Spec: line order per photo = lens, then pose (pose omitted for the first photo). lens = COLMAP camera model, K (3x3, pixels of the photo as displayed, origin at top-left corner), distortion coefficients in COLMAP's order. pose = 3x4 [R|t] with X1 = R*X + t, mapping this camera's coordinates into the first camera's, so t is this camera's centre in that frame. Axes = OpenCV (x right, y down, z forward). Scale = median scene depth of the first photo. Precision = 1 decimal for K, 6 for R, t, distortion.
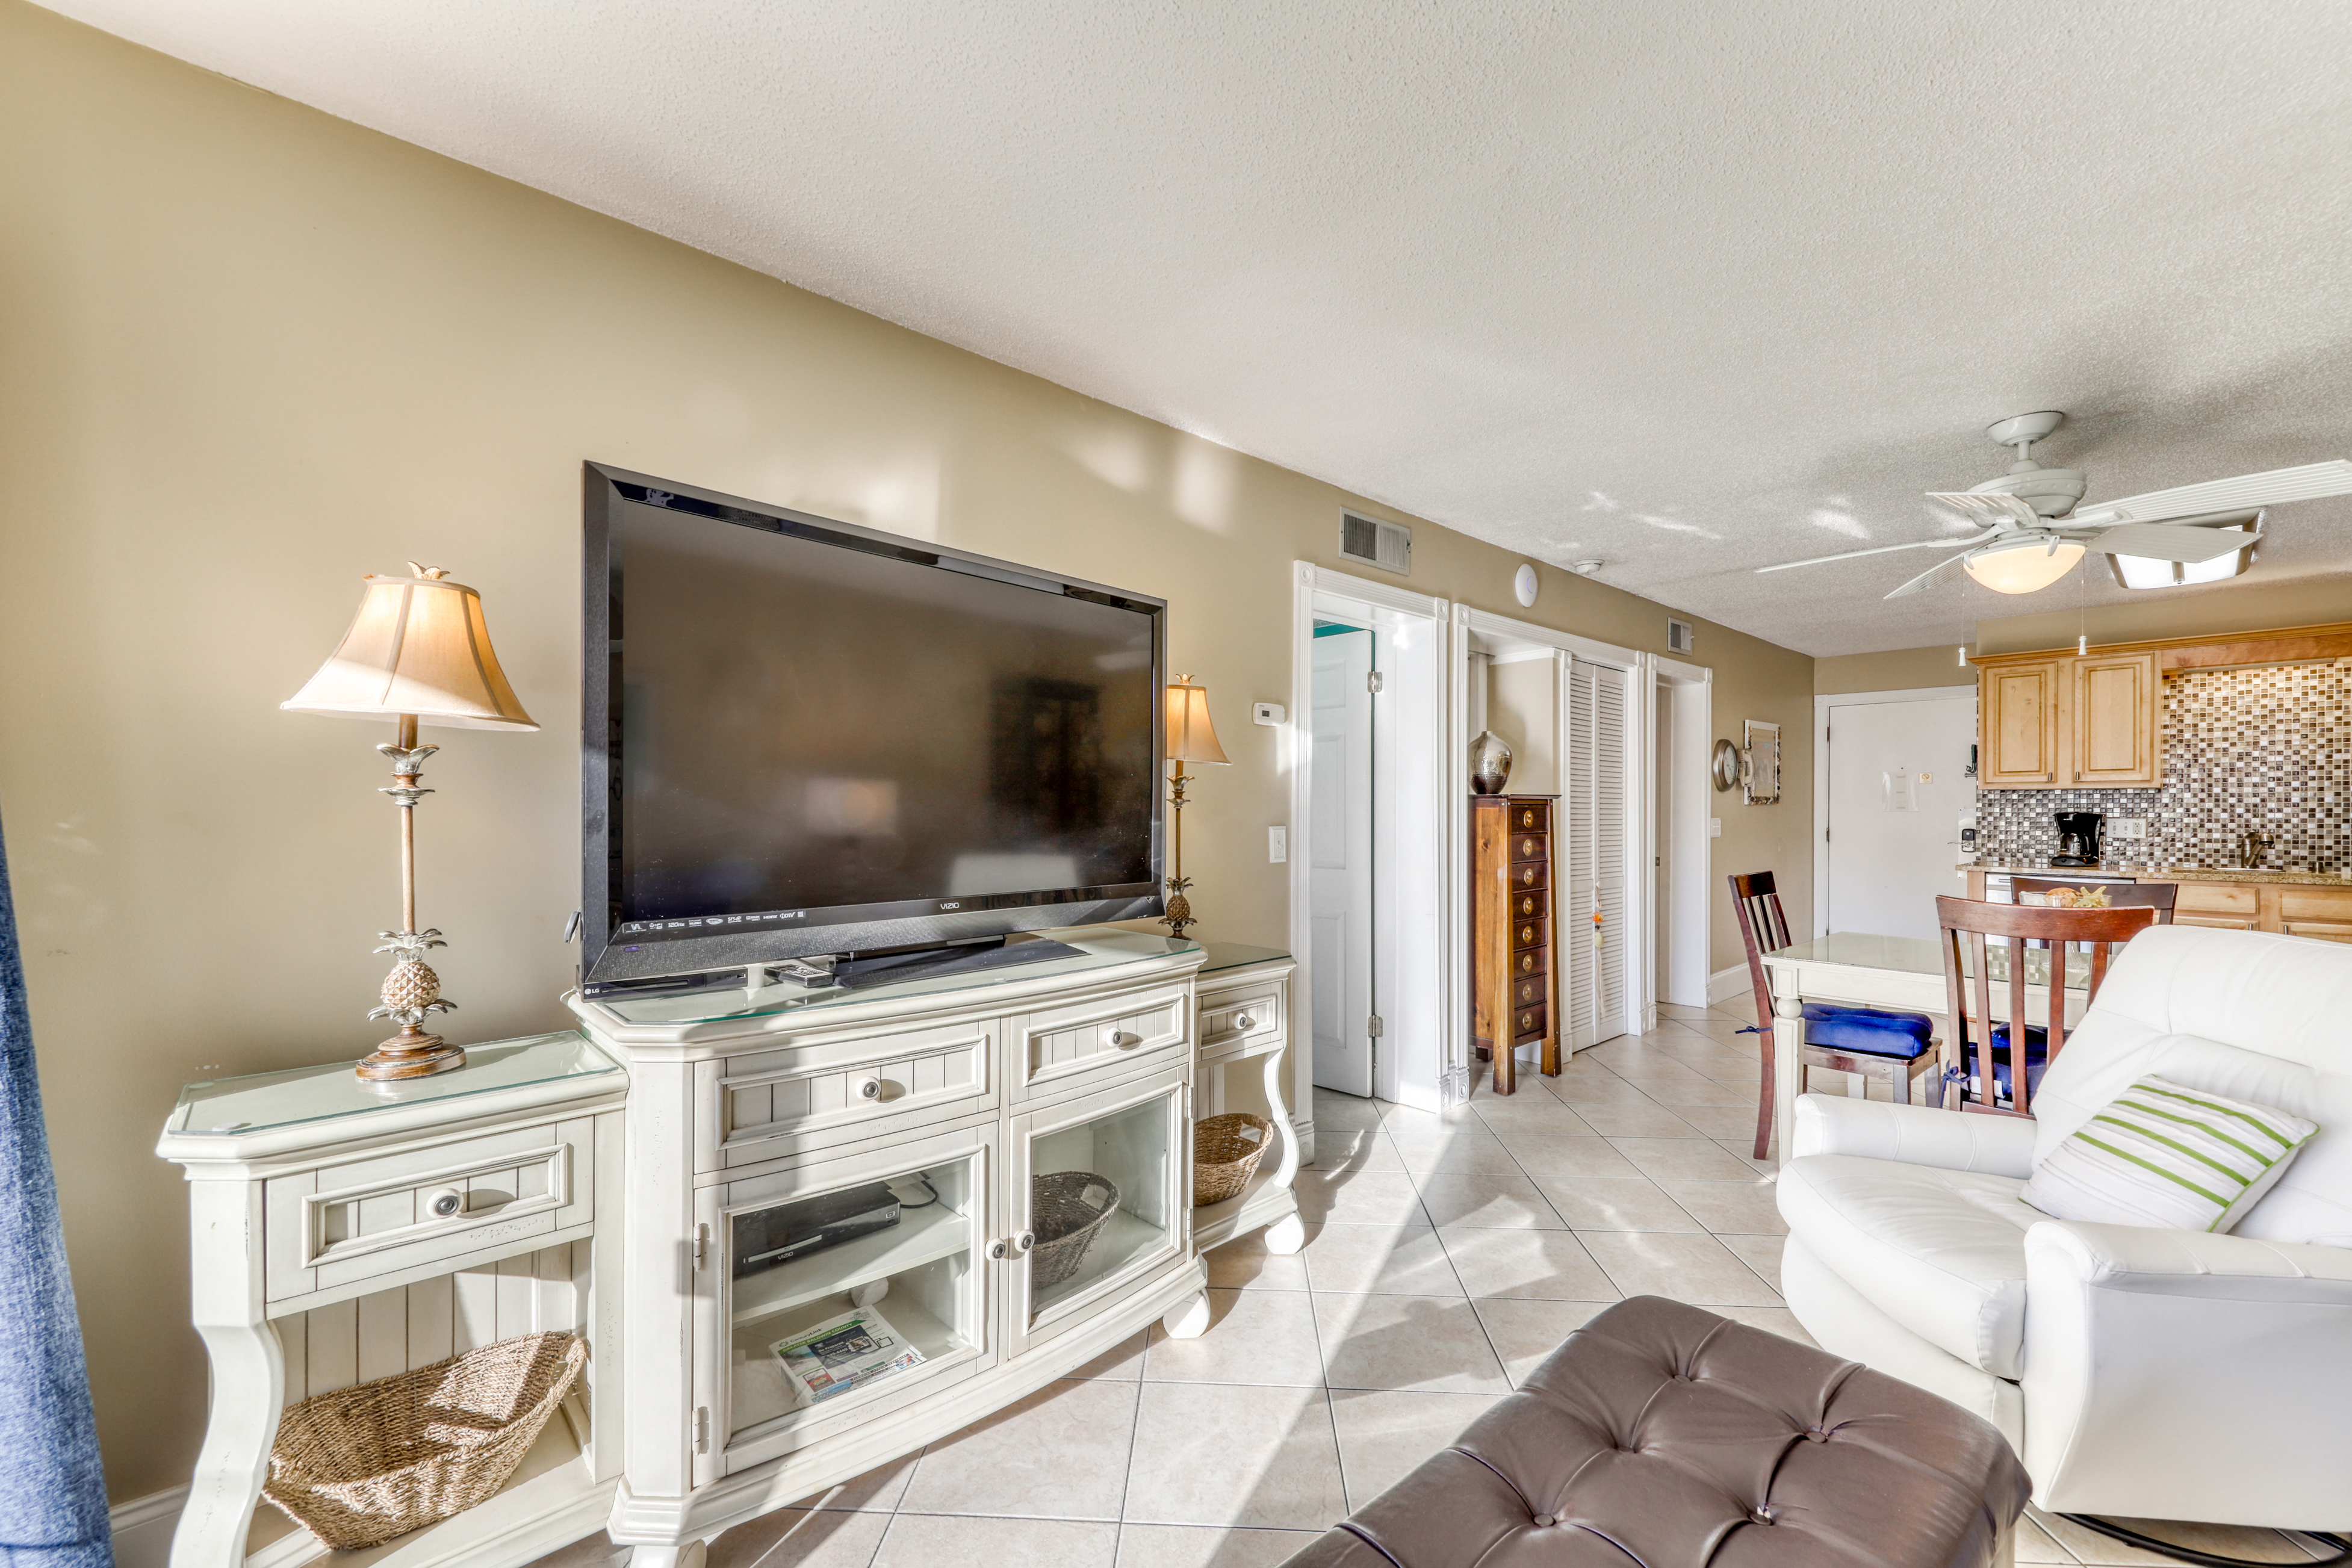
lens RADIAL K [[936.9, 0, 1184.2], [0, 936.9, 810.8], [0, 0, 1]] dist [0.002043, -0.000686]
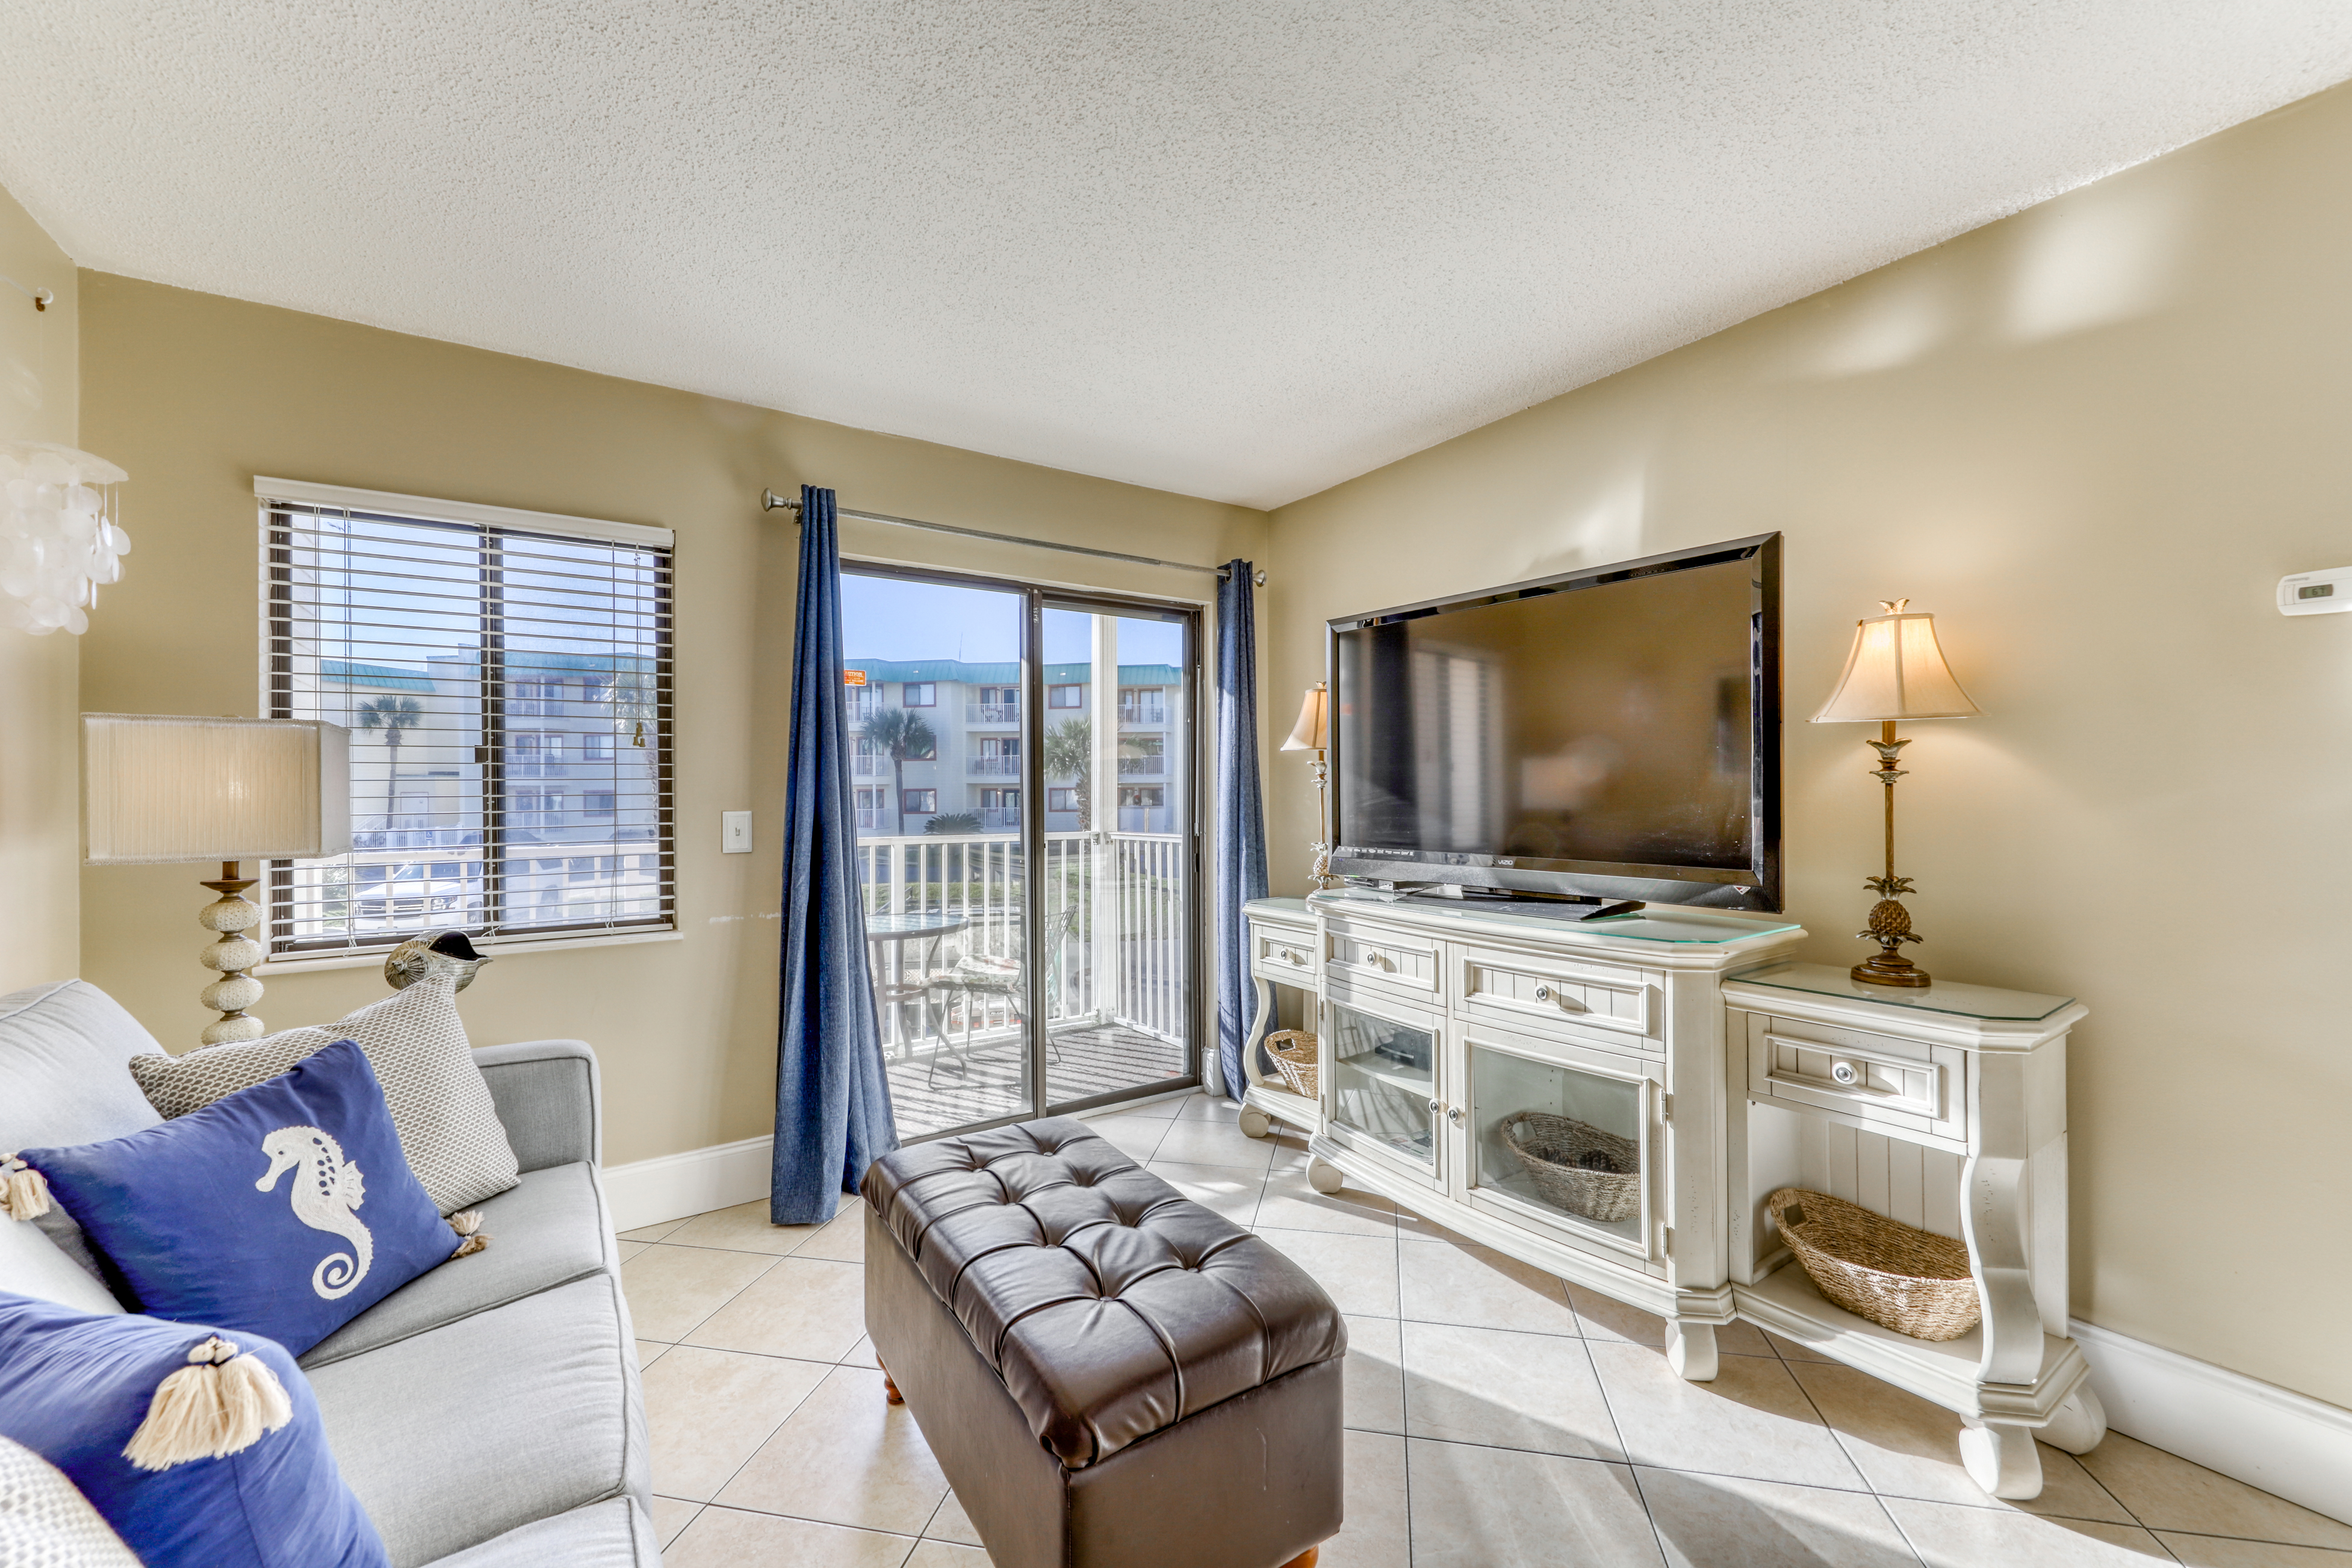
lens RADIAL K [[936.9, 0, 1188.2], [0, 936.9, 798.9], [0, 0, 1]] dist [0.002043, -0.000686]
pose [[-0.163751, 0.000353, -0.986502, 1.125157], [0.000290, 1.000000, 0.000310, 0.012770], [0.986502, -0.000236, -0.163751, 0.795915]]
